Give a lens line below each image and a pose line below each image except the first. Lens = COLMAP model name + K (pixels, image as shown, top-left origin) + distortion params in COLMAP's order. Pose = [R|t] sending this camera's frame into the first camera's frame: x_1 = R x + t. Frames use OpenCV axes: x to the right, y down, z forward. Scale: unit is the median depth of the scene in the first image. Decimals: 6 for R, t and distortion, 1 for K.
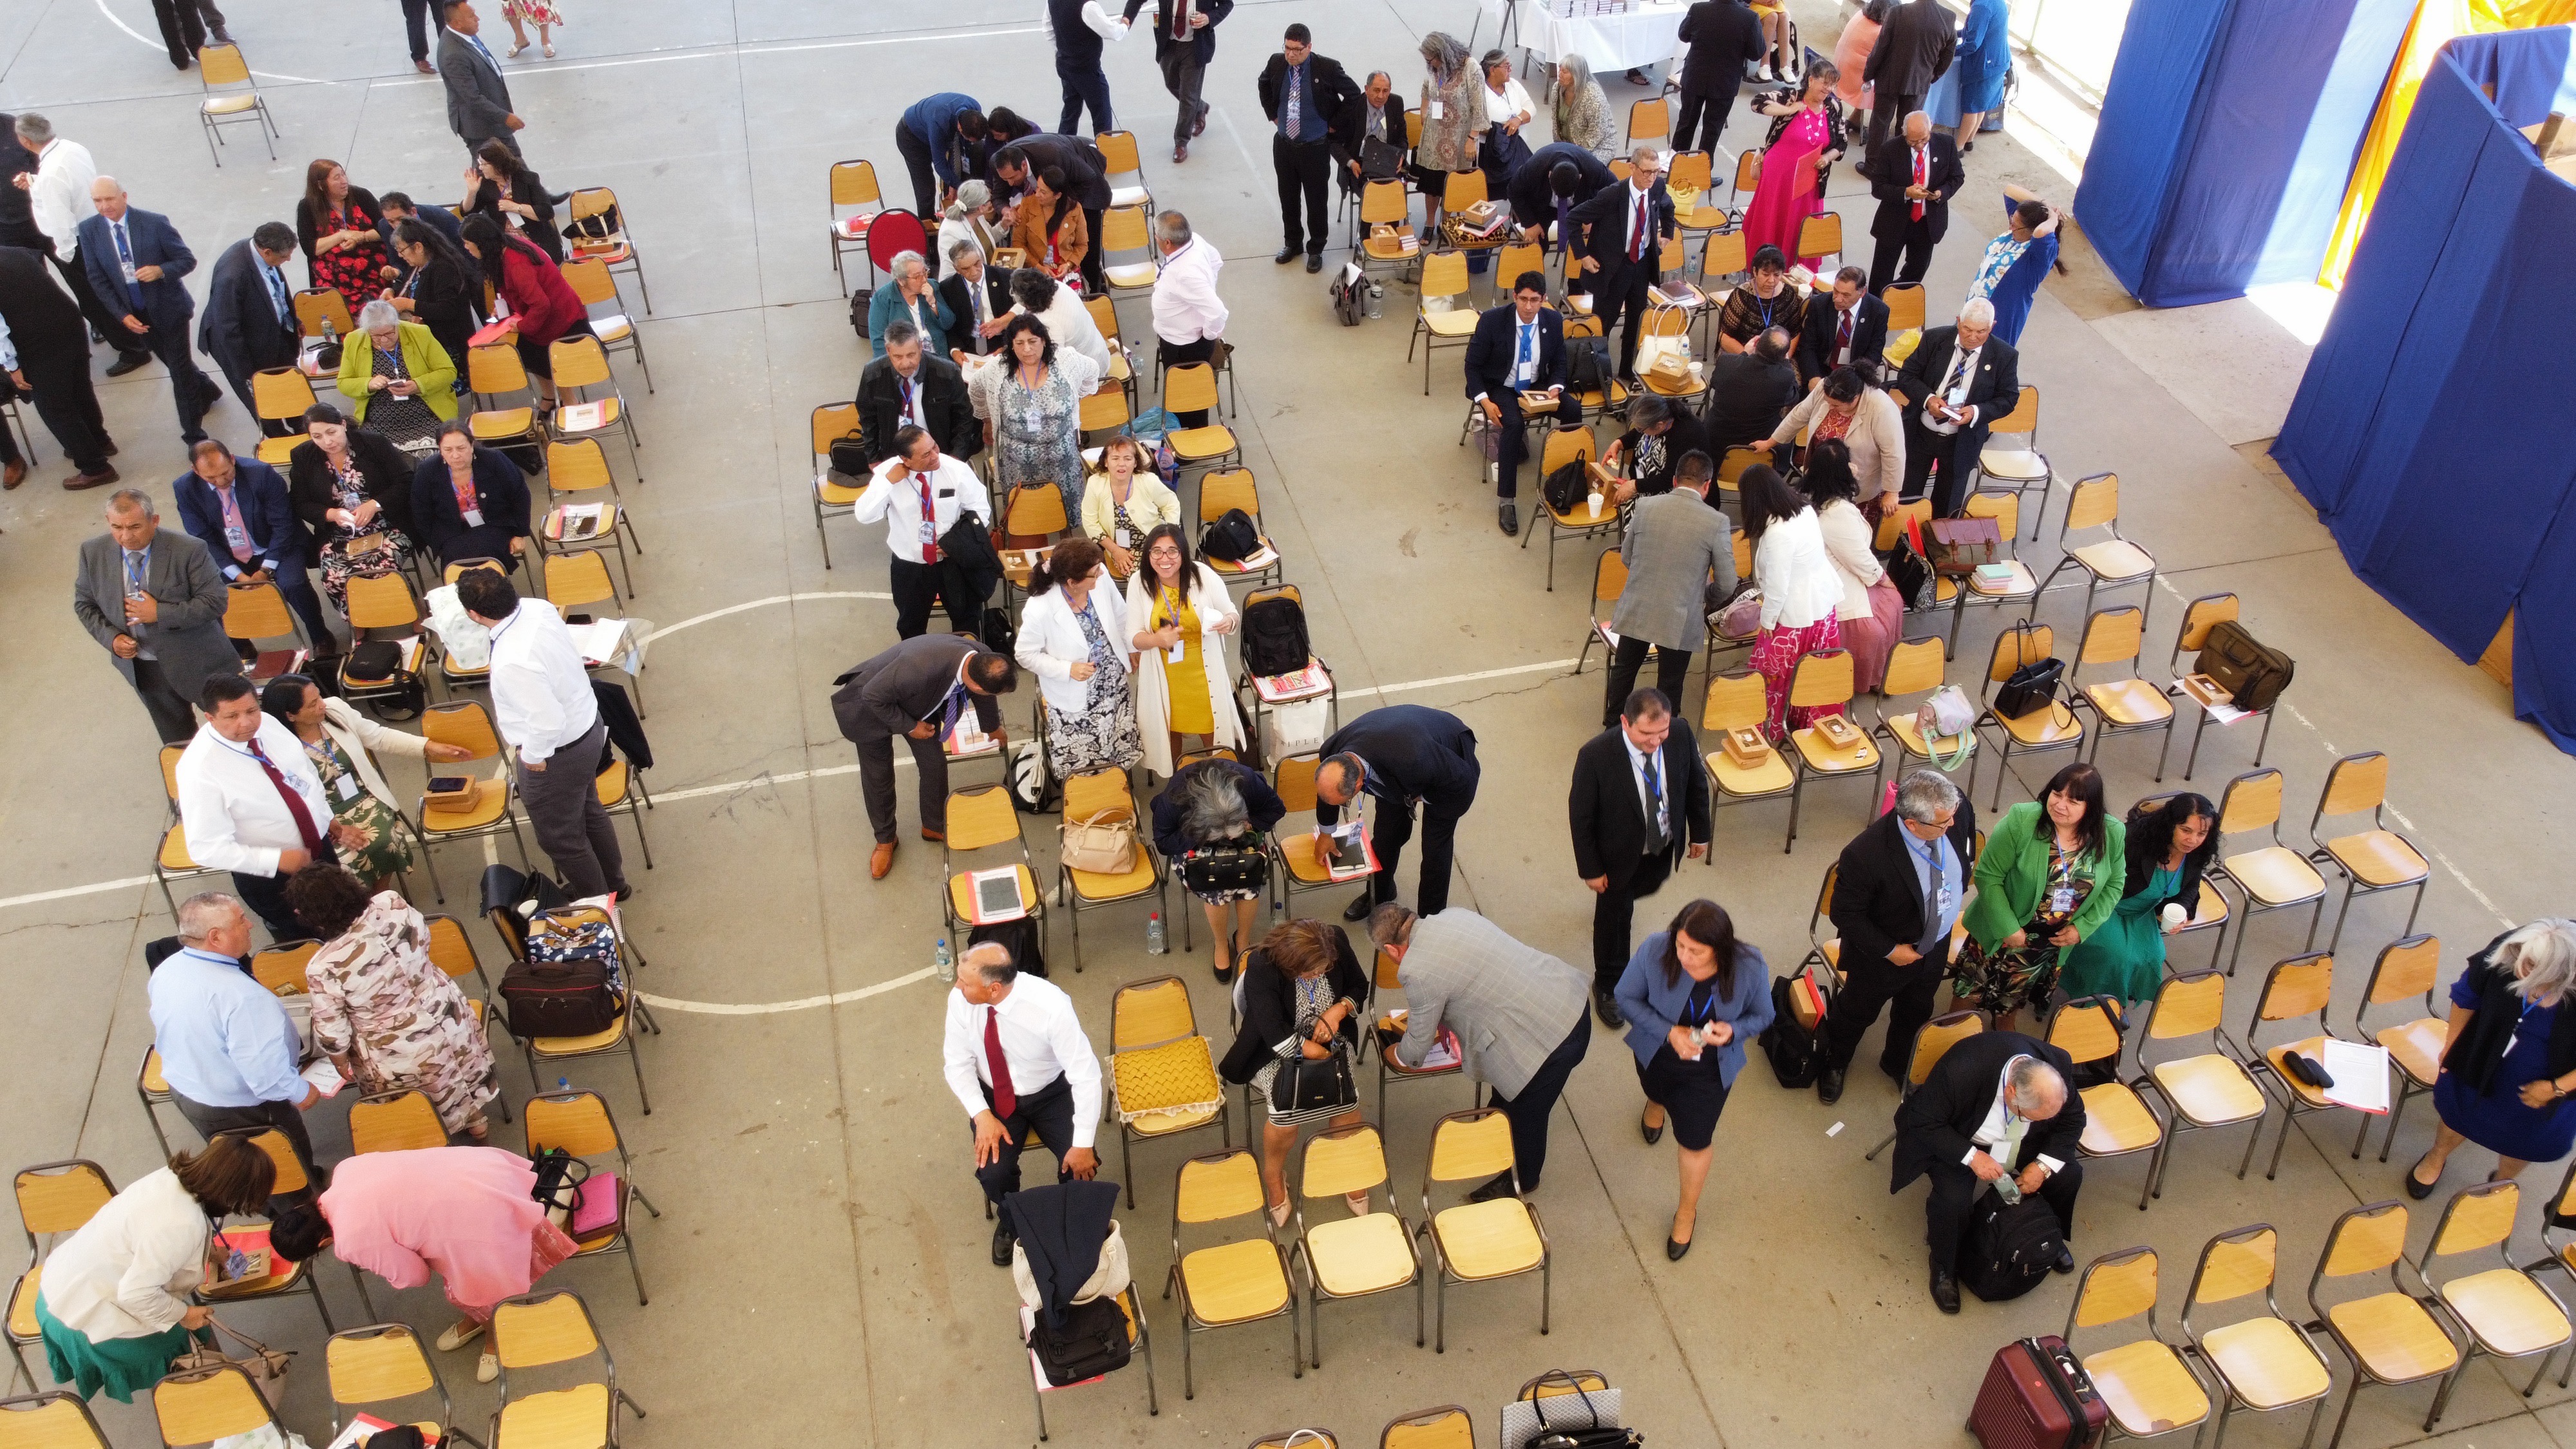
lens RADIAL K [[1953.5, 0, 1285.6], [0, 1953.5, 733.2], [0, 0, 1]] dist [0.004730, -0.011908]
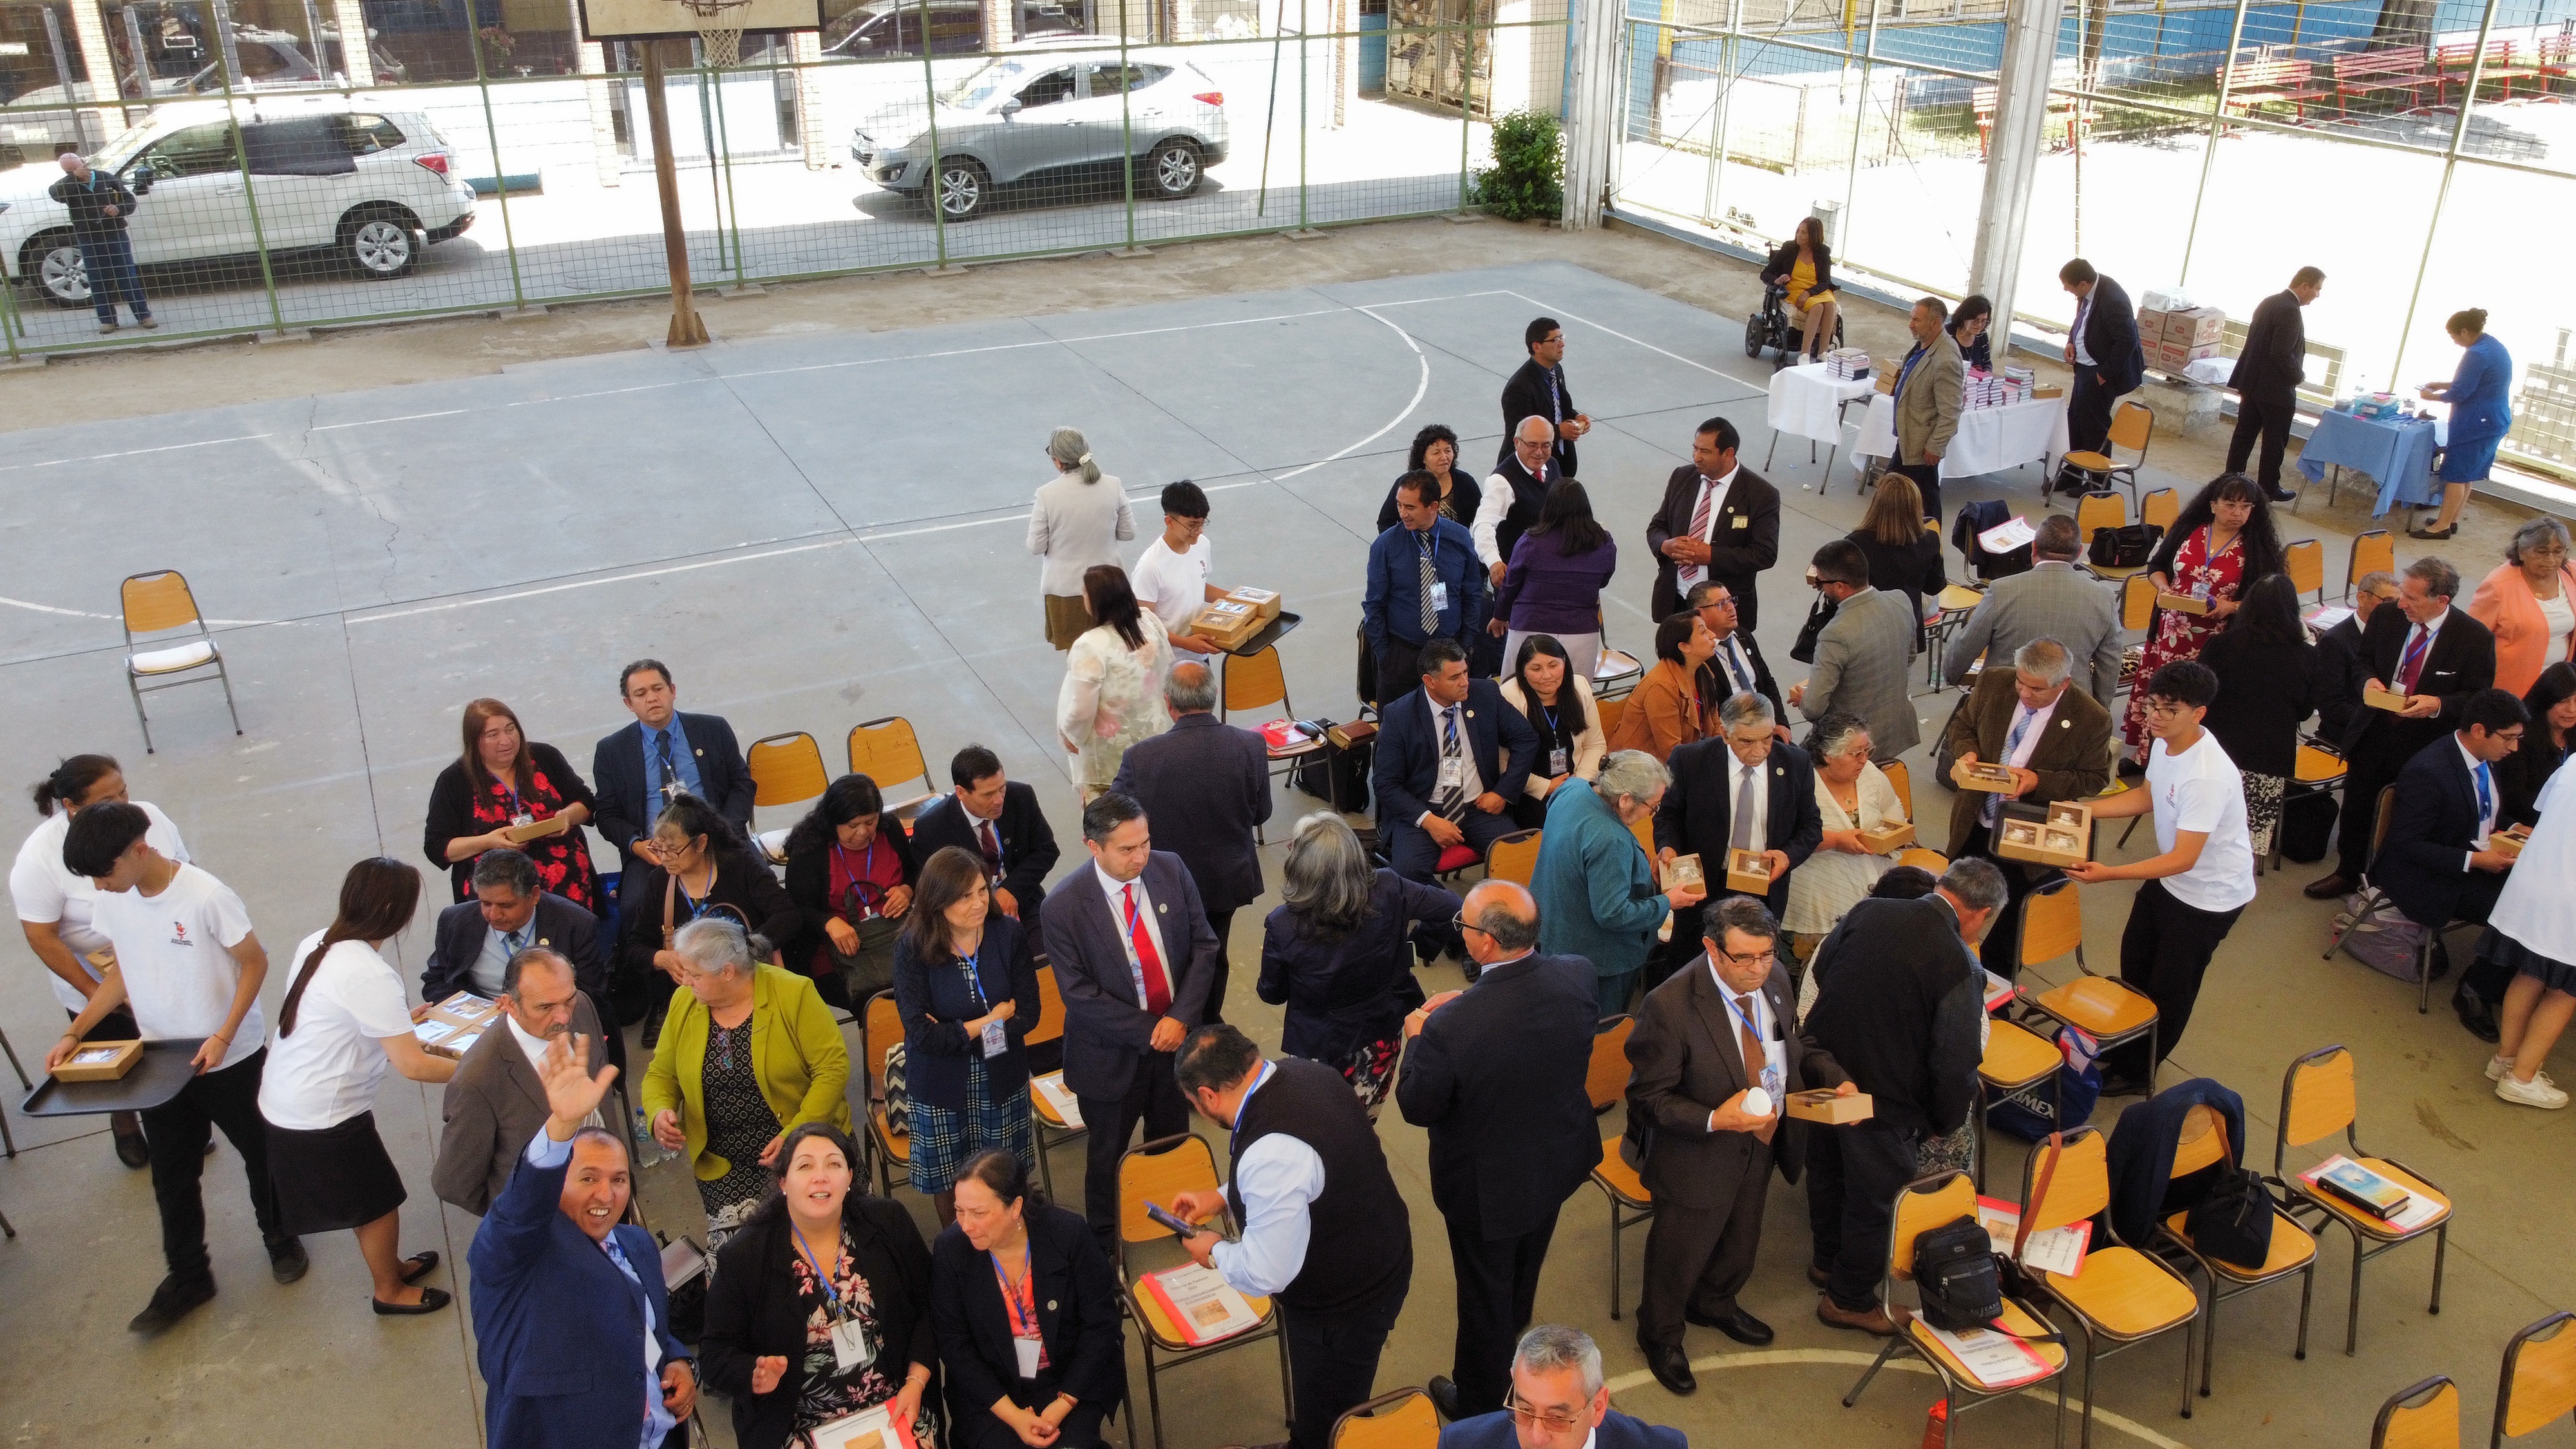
lens RADIAL K [[1953.5, 0, 1267.7], [0, 1953.5, 728.9], [0, 0, 1]] dist [0.004730, -0.011908]
pose [[0.978571, -0.093633, 0.183389, -0.491569], [0.136172, 0.962341, -0.235280, -0.154742], [-0.154453, 0.255211, 0.954469, 0.527072]]
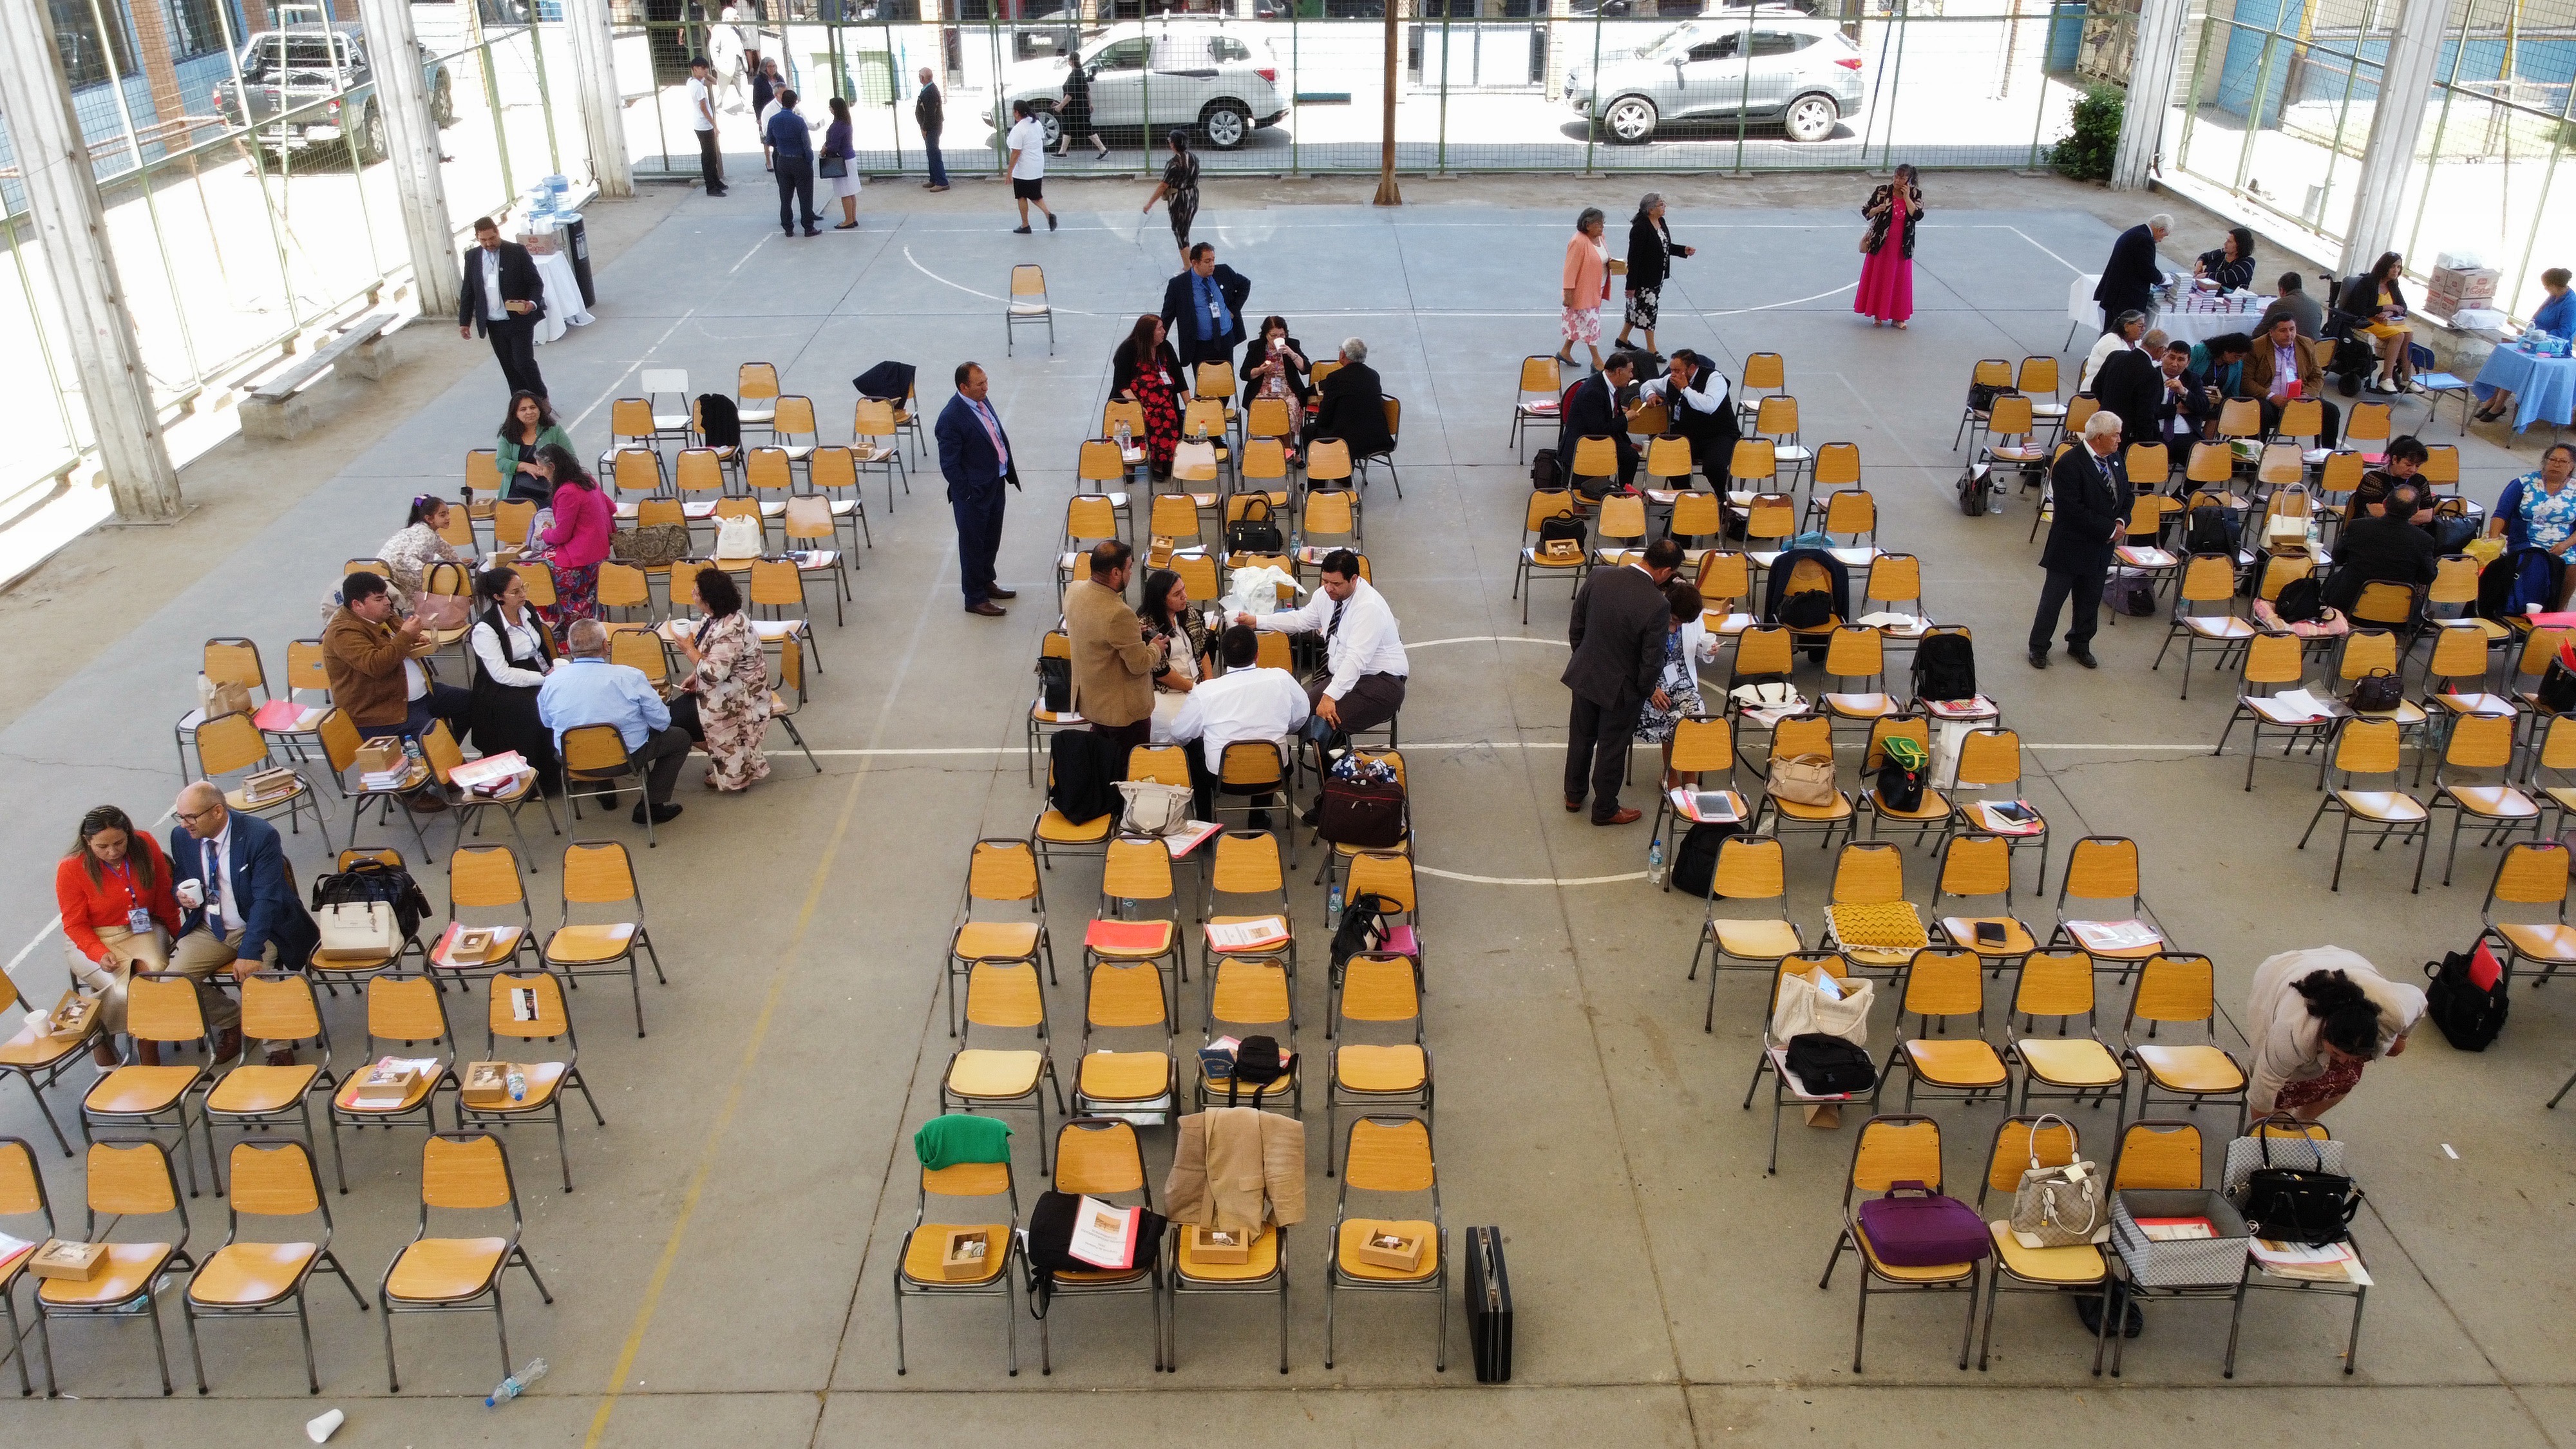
lens RADIAL K [[1953.5, 0, 1287.5], [0, 1953.5, 737.1], [0, 0, 1]] dist [0.004730, -0.011908]
pose [[0.971176, 0.100039, -0.216356, -0.132095], [-0.147079, 0.965775, -0.213651, 0.299018], [0.187578, 0.239314, 0.952651, -0.152097]]
